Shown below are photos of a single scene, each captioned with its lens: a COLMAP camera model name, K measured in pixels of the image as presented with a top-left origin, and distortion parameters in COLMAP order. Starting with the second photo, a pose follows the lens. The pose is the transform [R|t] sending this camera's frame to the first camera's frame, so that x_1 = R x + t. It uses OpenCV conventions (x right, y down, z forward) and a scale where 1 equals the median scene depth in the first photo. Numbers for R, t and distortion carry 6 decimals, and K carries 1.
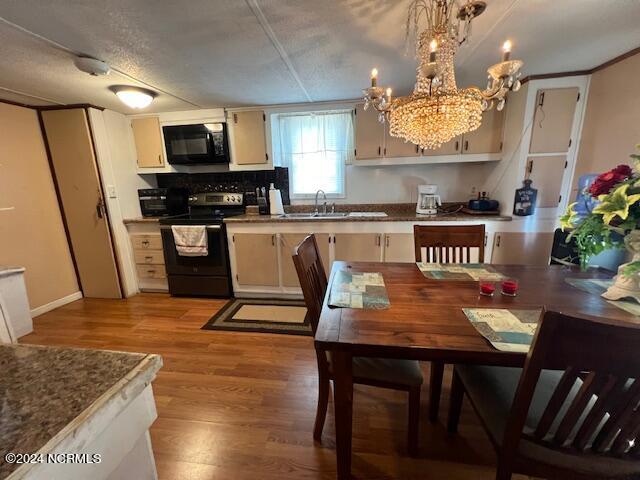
lens RADIAL K [[255.8, 0, 320.7], [0, 255.8, 239.5], [0, 0, 1]] dist [0.001006, -0.000237]
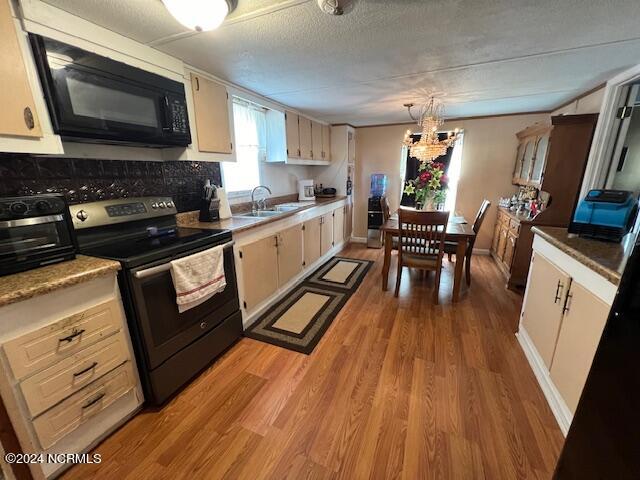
lens RADIAL K [[255.8, 0, 321.7], [0, 255.8, 239.0], [0, 0, 1]] dist [0.001006, -0.000237]
pose [[0.274176, -0.223708, 0.935298, -0.969778], [0.216090, 0.962028, 0.166757, -0.118560], [-0.937087, 0.156387, 0.312106, 0.544932]]
